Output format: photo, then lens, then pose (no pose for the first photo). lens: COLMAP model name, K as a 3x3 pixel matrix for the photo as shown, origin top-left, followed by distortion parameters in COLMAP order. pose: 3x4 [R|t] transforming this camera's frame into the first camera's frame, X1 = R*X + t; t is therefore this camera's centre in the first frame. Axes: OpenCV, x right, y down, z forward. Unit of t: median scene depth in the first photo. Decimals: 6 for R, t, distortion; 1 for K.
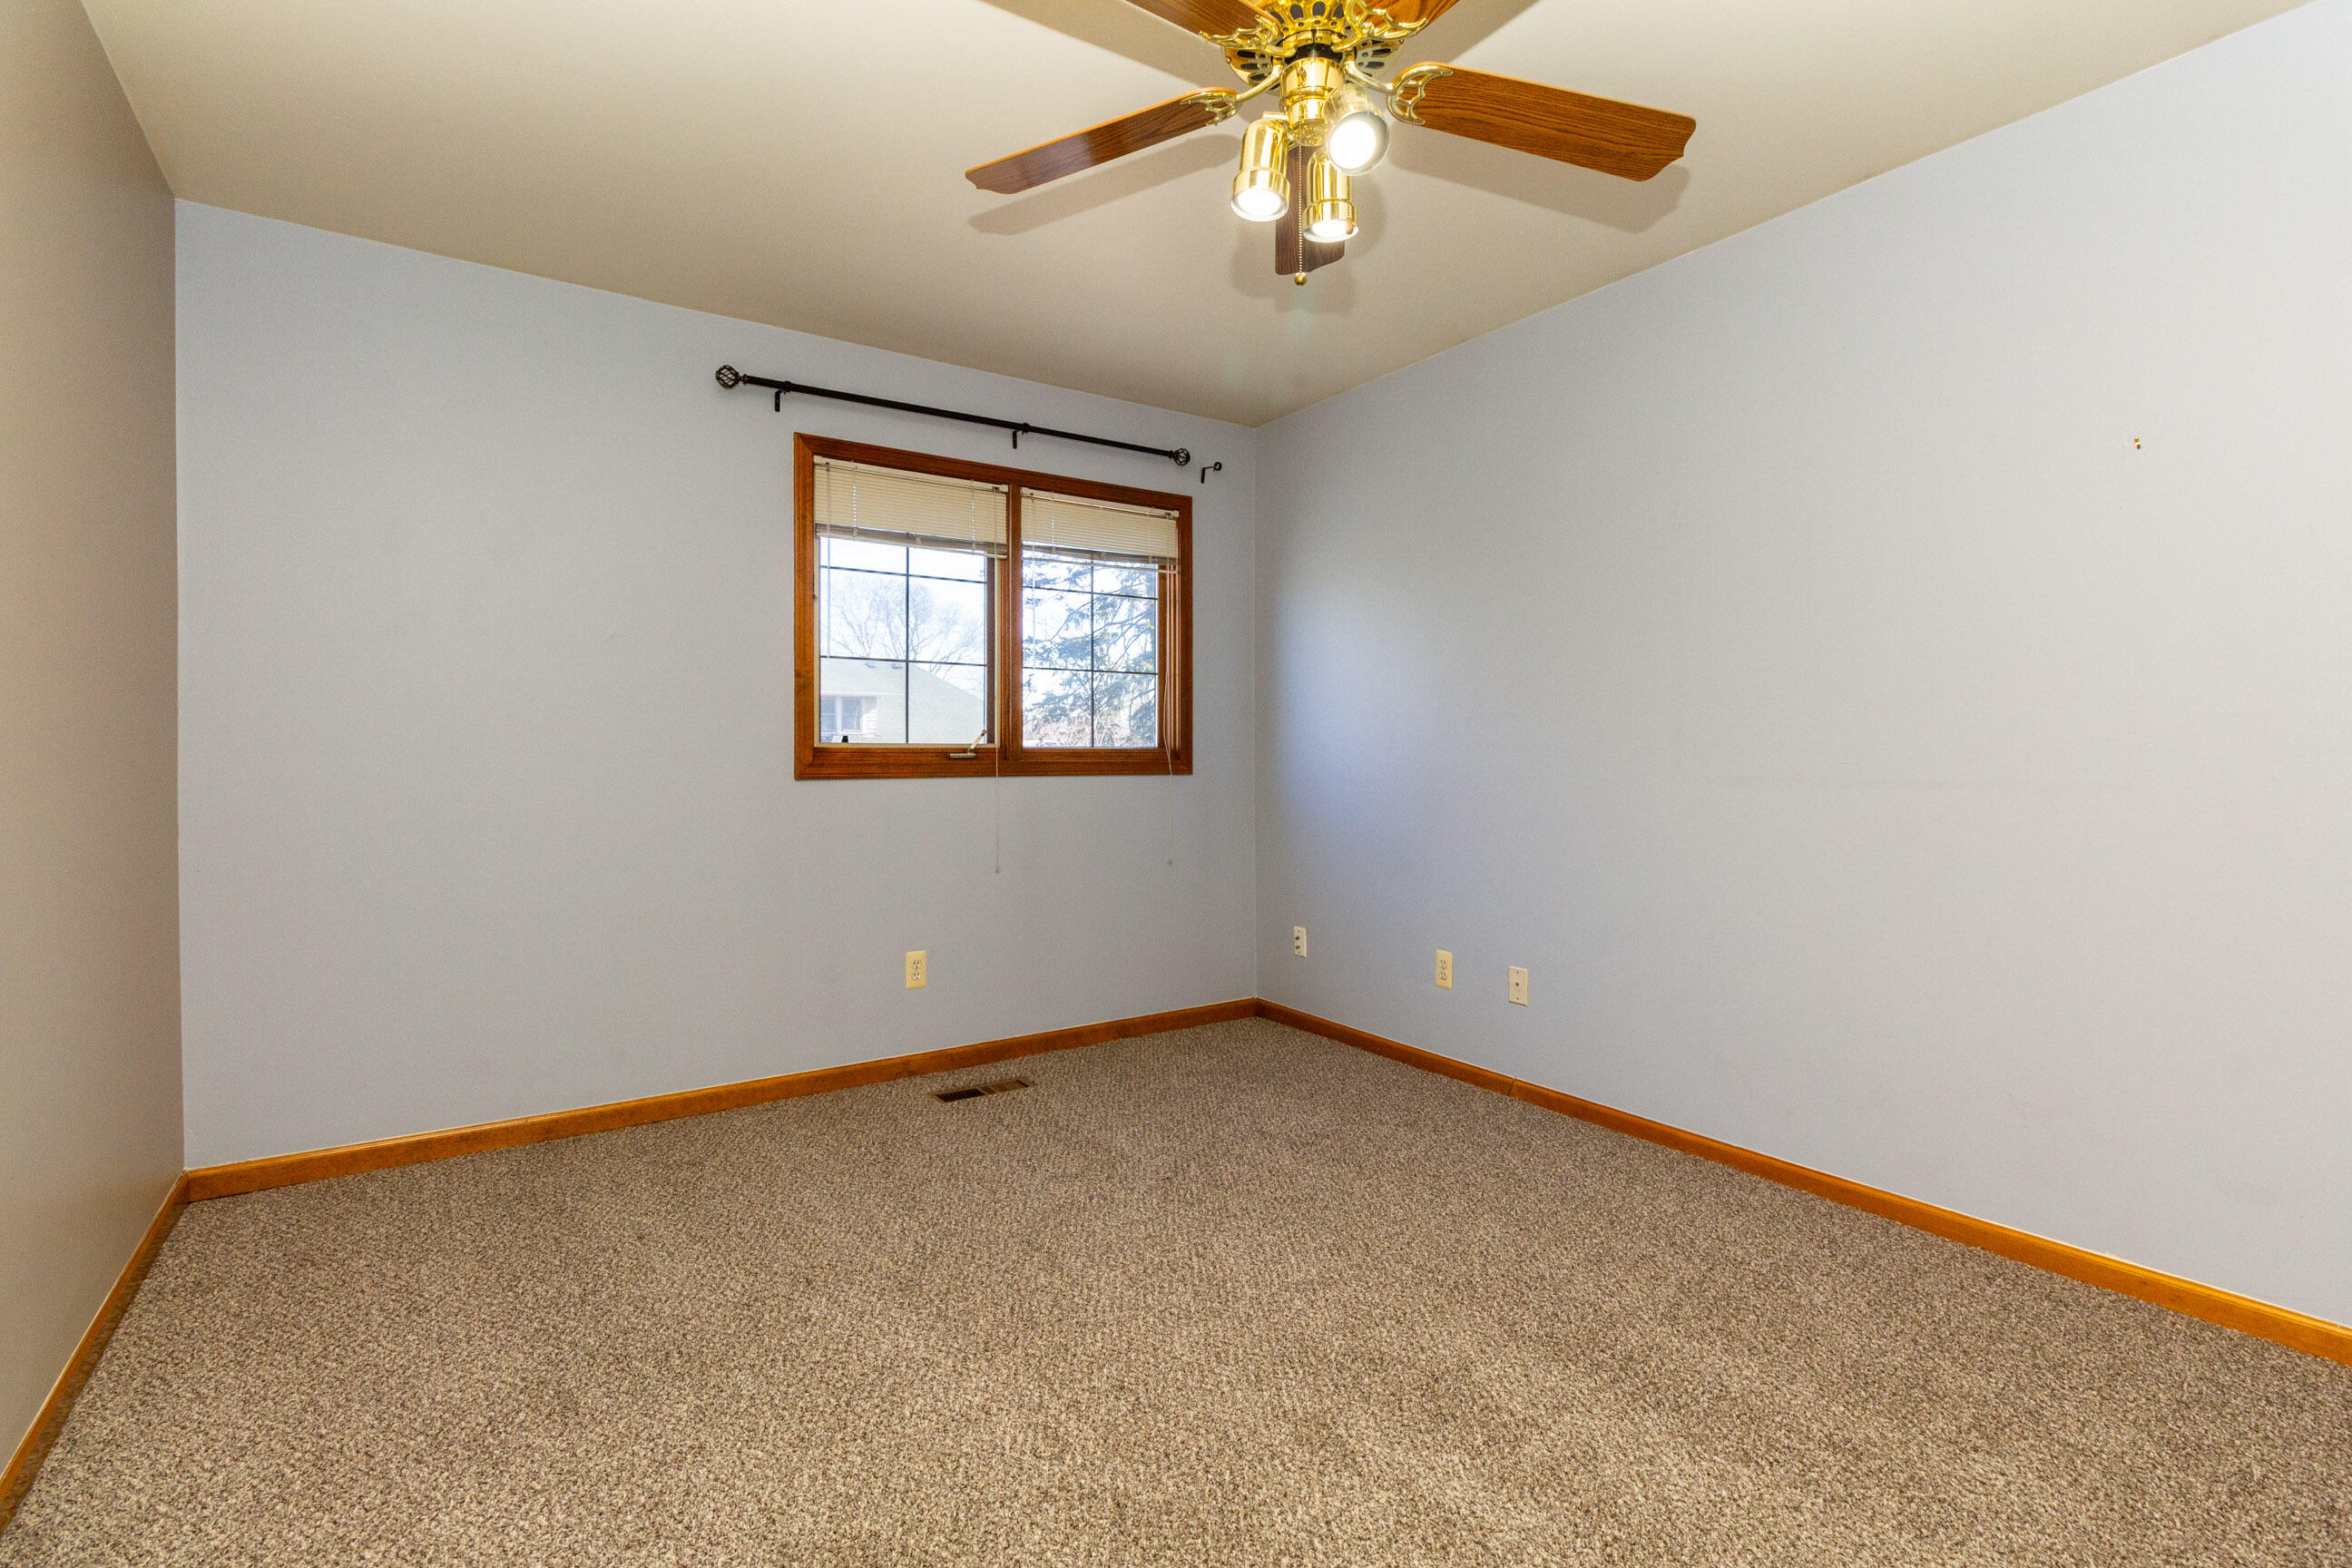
lens RADIAL K [[1095.1, 0, 1187.9], [0, 1095.1, 764.0], [0, 0, 1]] dist [-0.001441, -0.000242]
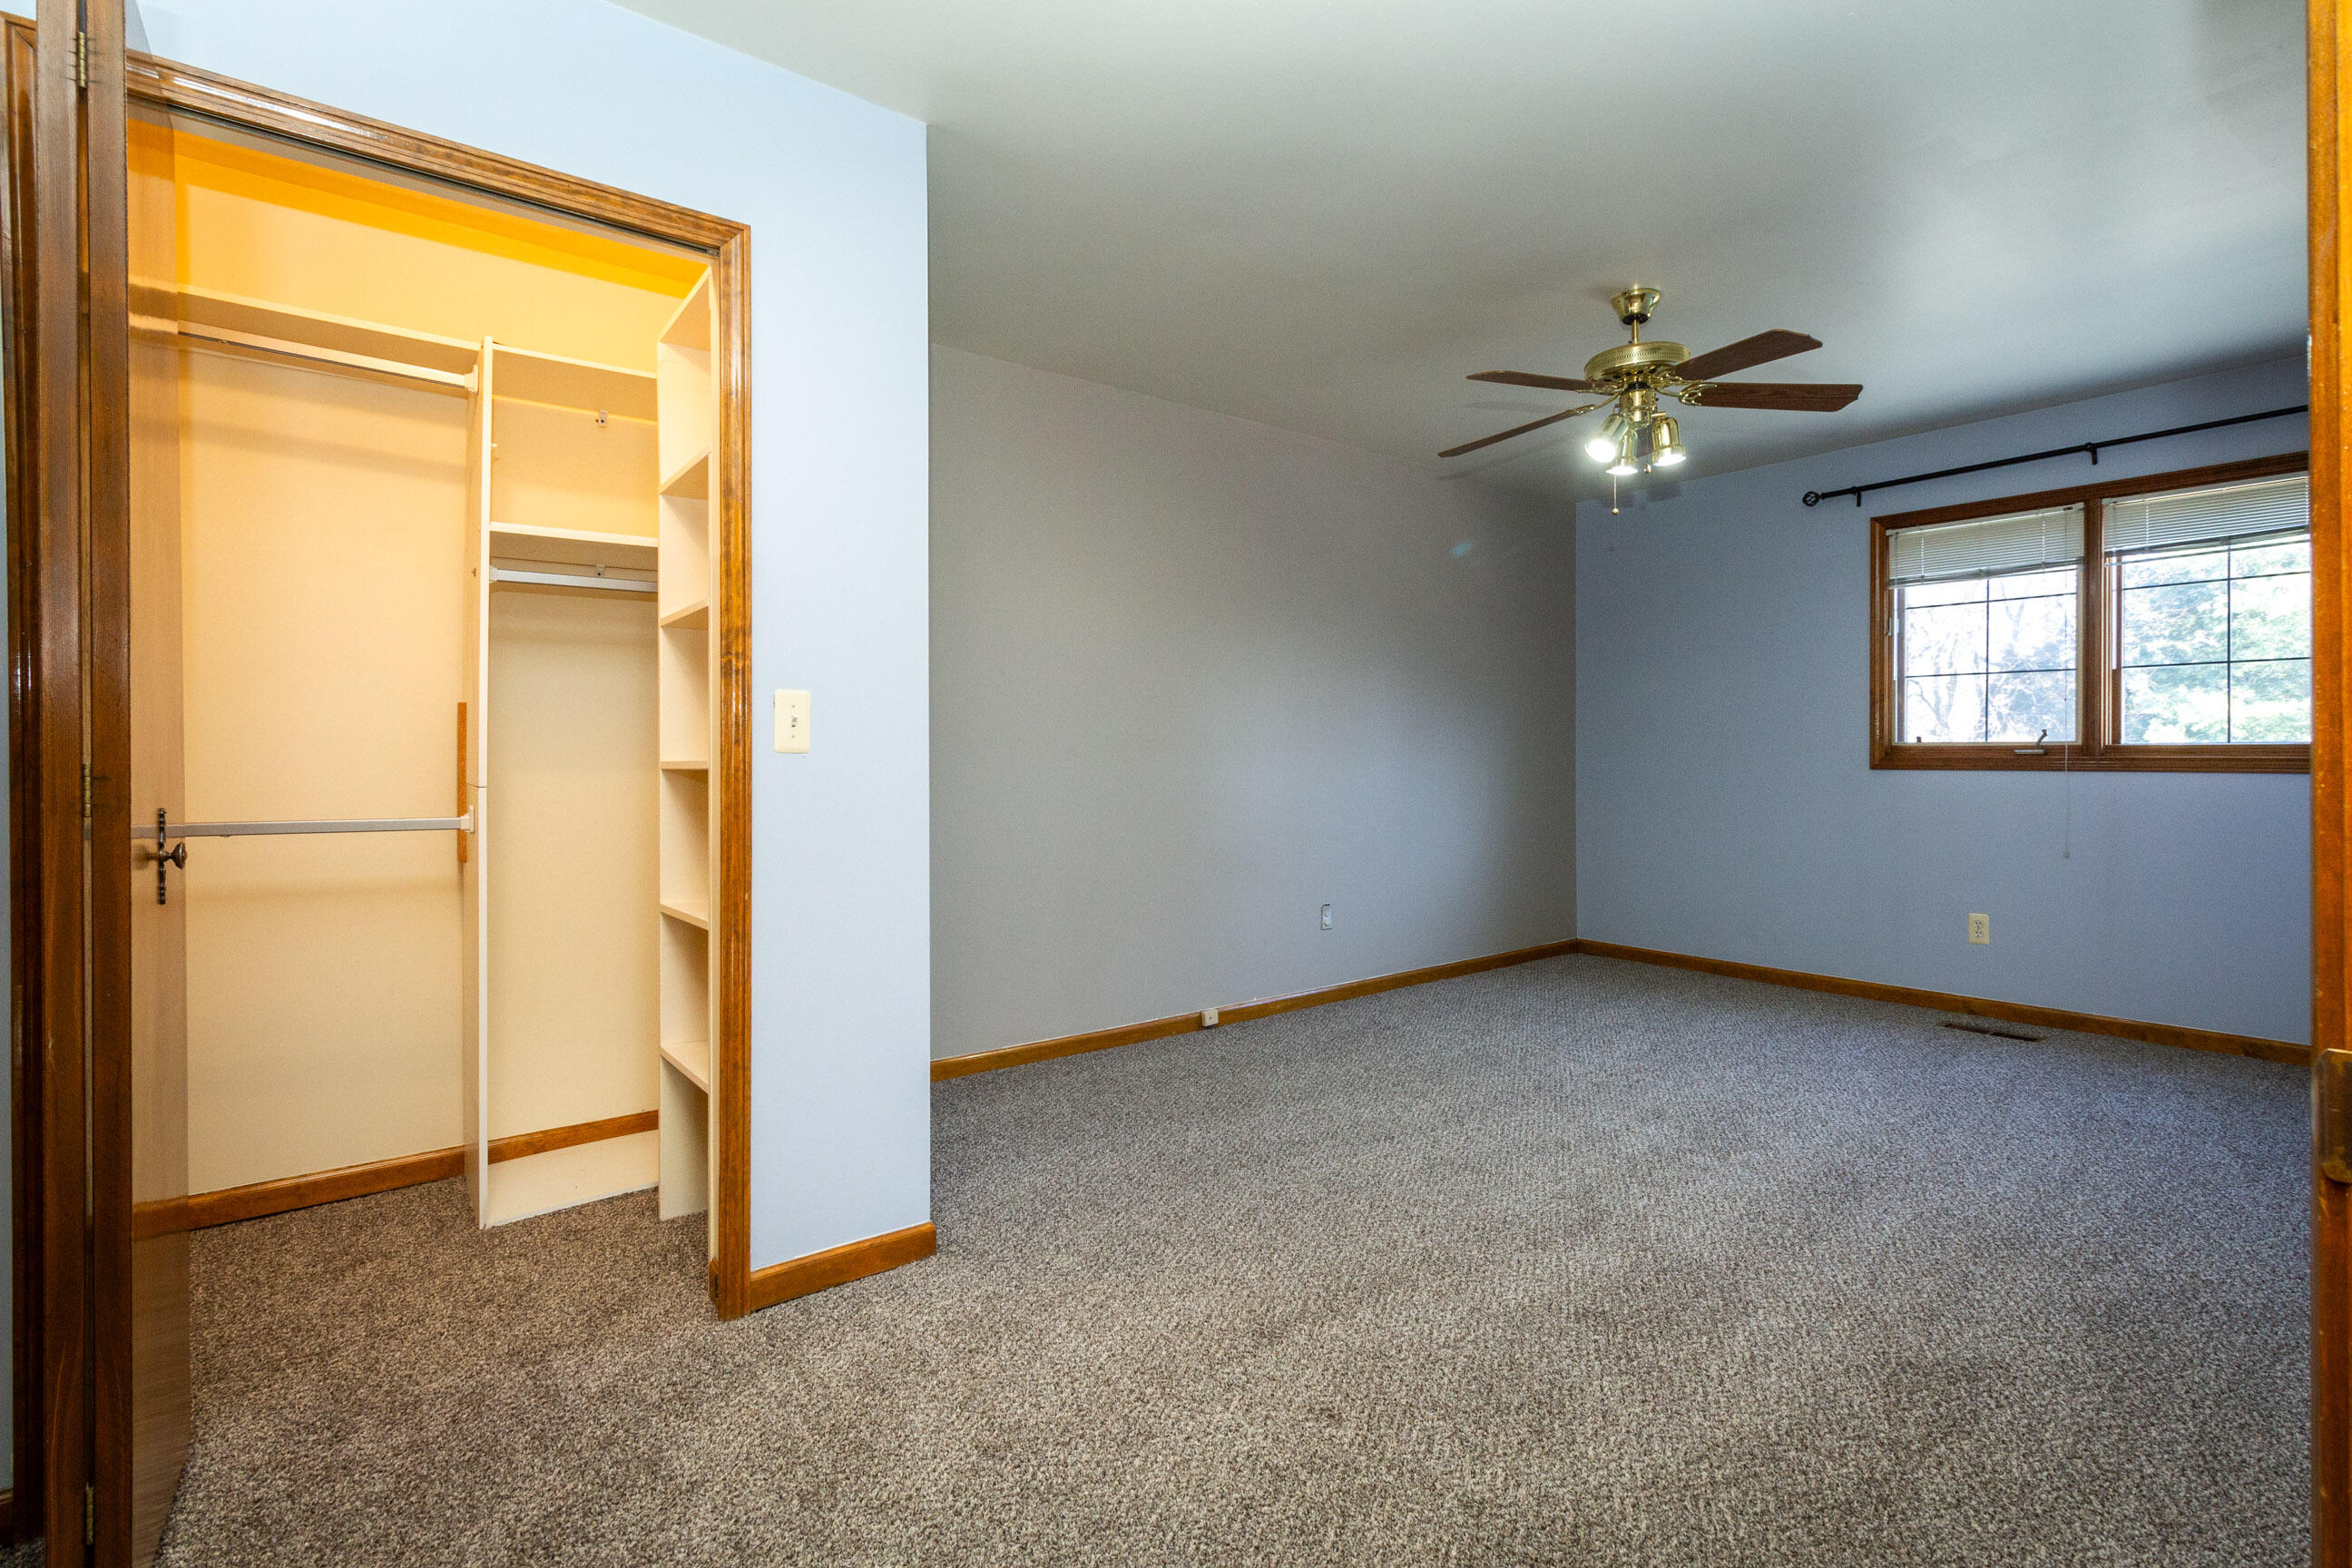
lens RADIAL K [[1095.1, 0, 1187.9], [0, 1095.1, 764.0], [0, 0, 1]] dist [-0.001441, -0.000242]
pose [[0.064444, 0.005073, -0.997908, 0.887367], [-0.013769, 0.999896, 0.004194, 0.012447], [0.997826, 0.013470, 0.064507, 0.047523]]
